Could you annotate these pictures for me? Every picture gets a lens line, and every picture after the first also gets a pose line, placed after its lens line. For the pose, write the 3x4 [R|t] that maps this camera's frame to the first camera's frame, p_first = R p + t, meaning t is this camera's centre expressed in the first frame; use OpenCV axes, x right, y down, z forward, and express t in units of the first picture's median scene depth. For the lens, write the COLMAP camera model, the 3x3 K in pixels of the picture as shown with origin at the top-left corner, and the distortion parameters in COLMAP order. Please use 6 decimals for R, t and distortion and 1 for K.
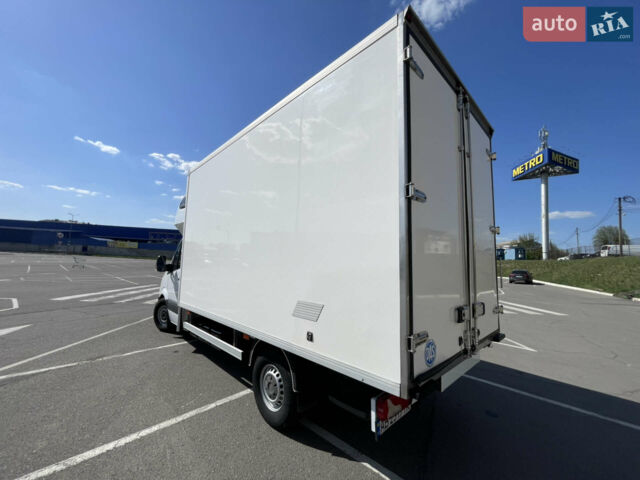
lens RADIAL K [[257.8, 0, 313.2], [0, 257.8, 243.7], [0, 0, 1]] dist [0.000355, -0.000036]
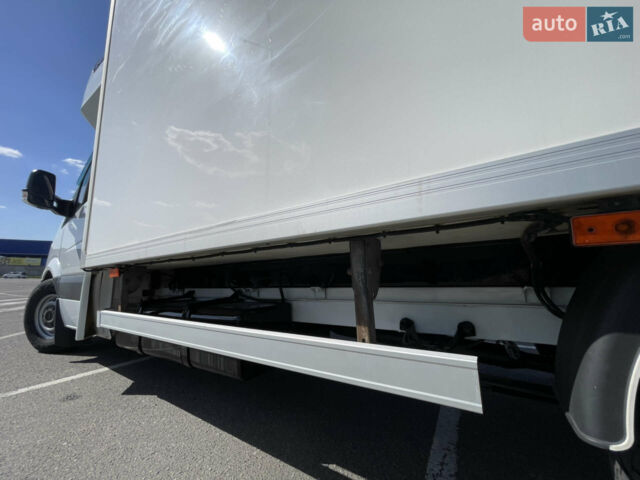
lens RADIAL K [[256.3, 0, 320.0], [0, 256.3, 240.0], [0, 0, 1]] dist [-0.003874, -0.000602]
pose [[0.972952, -0.008639, 0.230847, -0.493924], [0.021886, 0.998253, -0.054884, 0.407159], [-0.229970, 0.058452, 0.971441, 1.011491]]
